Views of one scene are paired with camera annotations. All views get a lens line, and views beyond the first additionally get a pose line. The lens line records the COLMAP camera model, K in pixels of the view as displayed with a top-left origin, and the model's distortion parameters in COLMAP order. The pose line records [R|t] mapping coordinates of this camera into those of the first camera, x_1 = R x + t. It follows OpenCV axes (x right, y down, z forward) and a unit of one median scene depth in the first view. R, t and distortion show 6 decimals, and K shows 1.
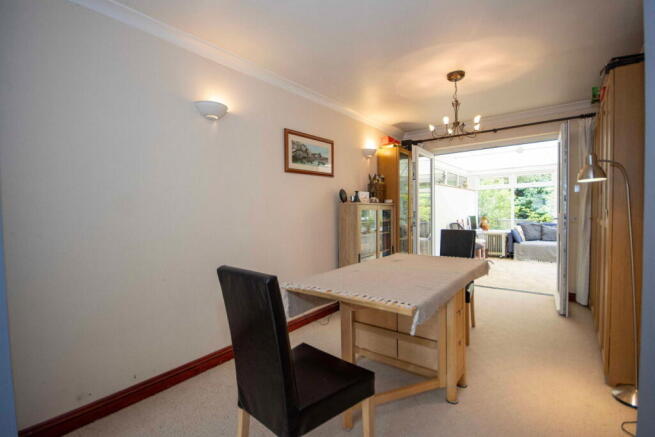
lens RADIAL K [[302.7, 0, 328.4], [0, 302.7, 220.6], [0, 0, 1]] dist [0.000896, 0.000220]
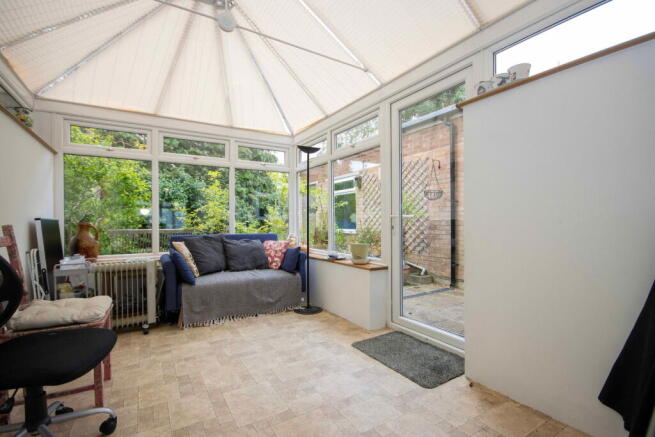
lens RADIAL K [[302.7, 0, 328.4], [0, 302.7, 223.7], [0, 0, 1]] dist [0.000896, 0.000220]
pose [[0.334662, 0.011949, 0.942263, 0.289613], [0.026861, 0.999392, -0.022213, 0.005707], [-0.941955, 0.032744, 0.334138, 0.657707]]
